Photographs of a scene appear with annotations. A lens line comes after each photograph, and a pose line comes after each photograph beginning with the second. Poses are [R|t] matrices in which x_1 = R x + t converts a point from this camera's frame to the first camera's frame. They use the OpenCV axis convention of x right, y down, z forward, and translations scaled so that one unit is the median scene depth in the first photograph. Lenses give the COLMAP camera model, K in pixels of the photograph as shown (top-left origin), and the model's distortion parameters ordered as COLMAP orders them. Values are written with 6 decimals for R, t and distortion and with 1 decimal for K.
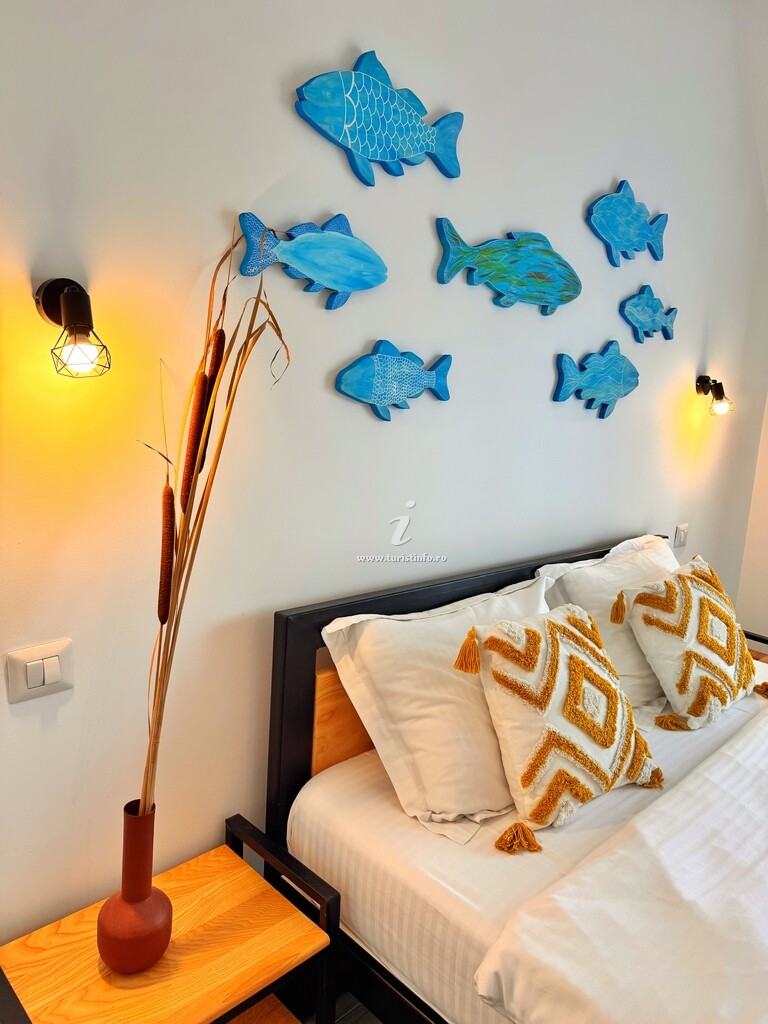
lens RADIAL K [[719.2, 0, 384.0], [0, 719.2, 512.0], [0, 0, 1]] dist [0.163556, -0.338644]
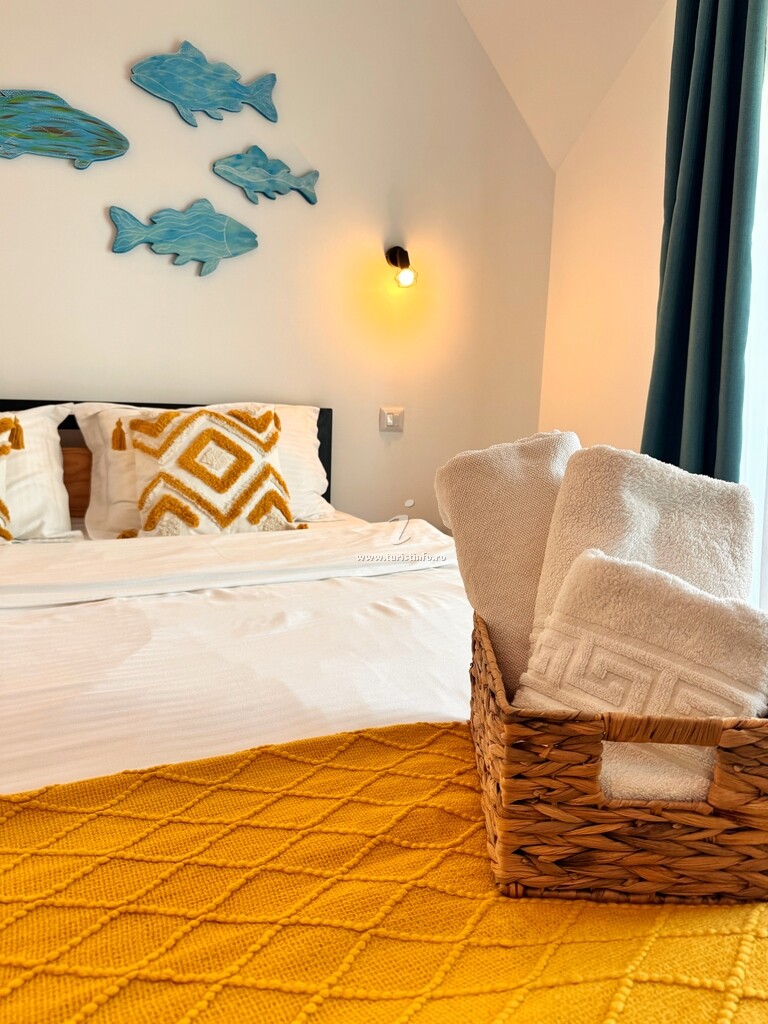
lens RADIAL K [[723.4, 0, 386.5], [0, 723.4, 507.5], [0, 0, 1]] dist [0.067970, -0.119589]
pose [[0.952803, 0.009843, -0.303429, 1.212971], [-0.019691, 0.999373, -0.029414, 0.311885], [0.302949, 0.034001, 0.952400, 0.158678]]
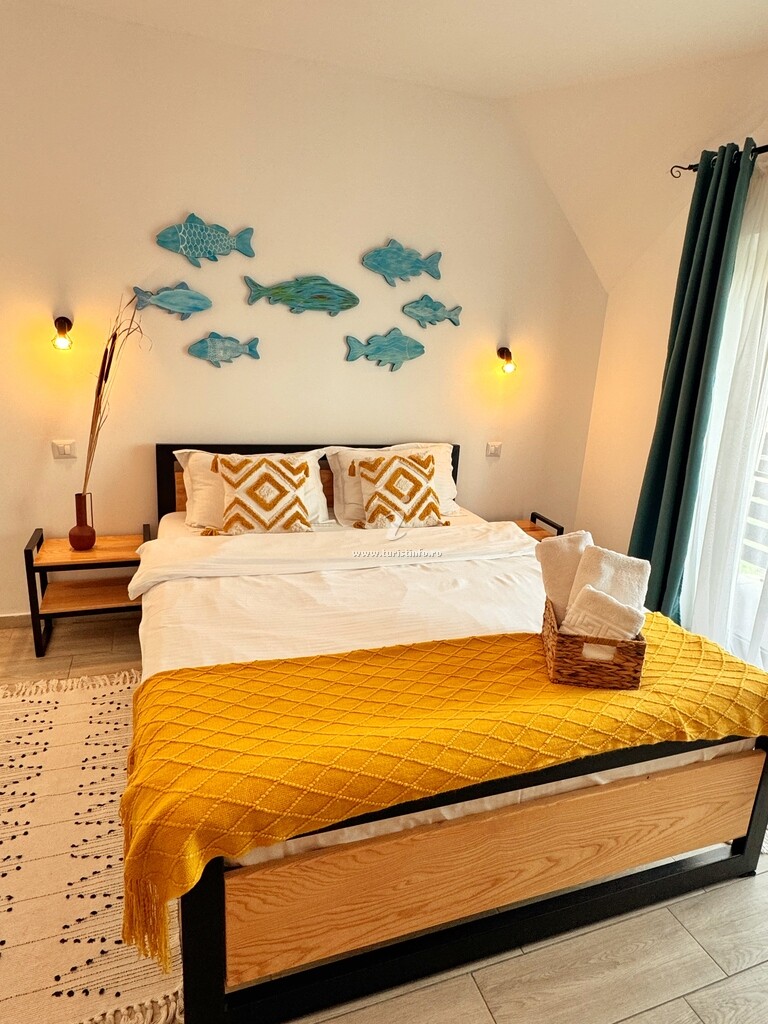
lens RADIAL K [[616.2, 0, 383.4], [0, 616.2, 507.5], [0, 0, 1]] dist [-0.003387, 0.000619]
pose [[0.910583, 0.096020, -0.402019, 1.296169], [-0.069478, 0.994360, 0.080129, 0.118619], [0.407446, -0.045033, 0.912118, -0.571160]]
